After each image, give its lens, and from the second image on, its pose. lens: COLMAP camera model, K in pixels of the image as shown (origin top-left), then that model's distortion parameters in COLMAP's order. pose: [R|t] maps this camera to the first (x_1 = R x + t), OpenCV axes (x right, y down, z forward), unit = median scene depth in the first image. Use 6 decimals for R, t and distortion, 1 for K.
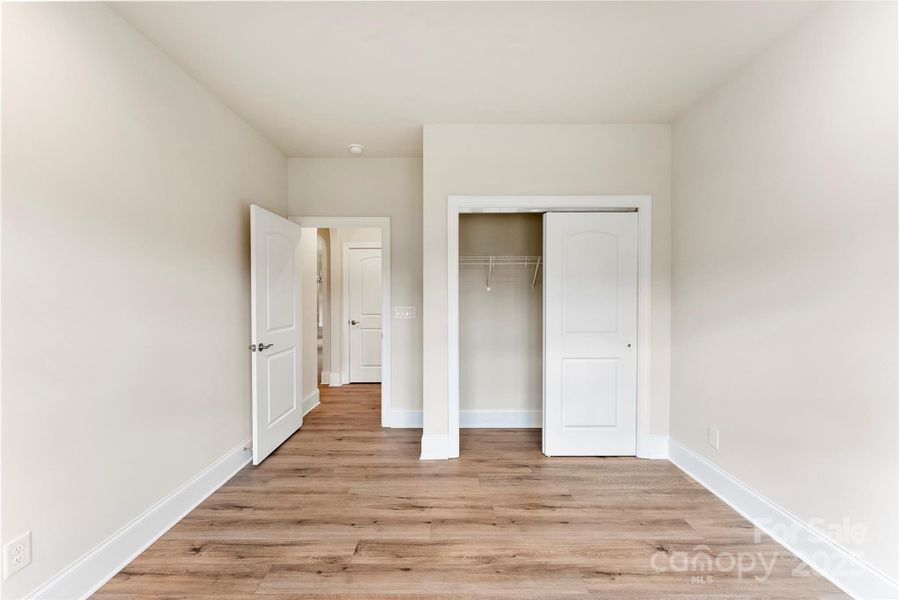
lens RADIAL K [[368.2, 0, 450.8], [0, 368.2, 293.6], [0, 0, 1]] dist [0.000746, 0.000025]
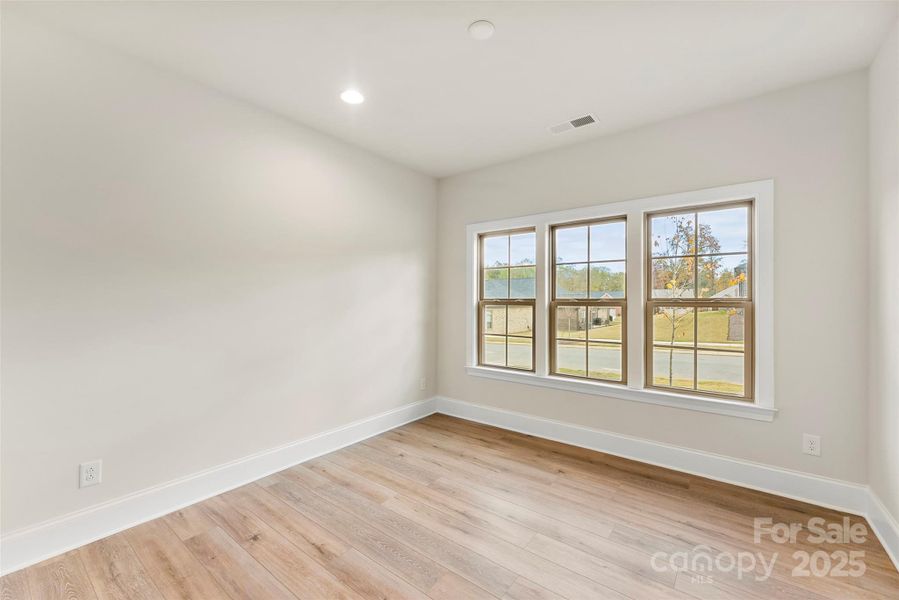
lens RADIAL K [[368.2, 0, 450.8], [0, 368.2, 293.6], [0, 0, 1]] dist [0.000746, 0.000025]
pose [[-0.786909, 0.007193, 0.617027, -0.471788], [0.001398, 0.999950, -0.009874, 0.008313], [-0.617067, -0.006907, -0.786880, 1.348911]]
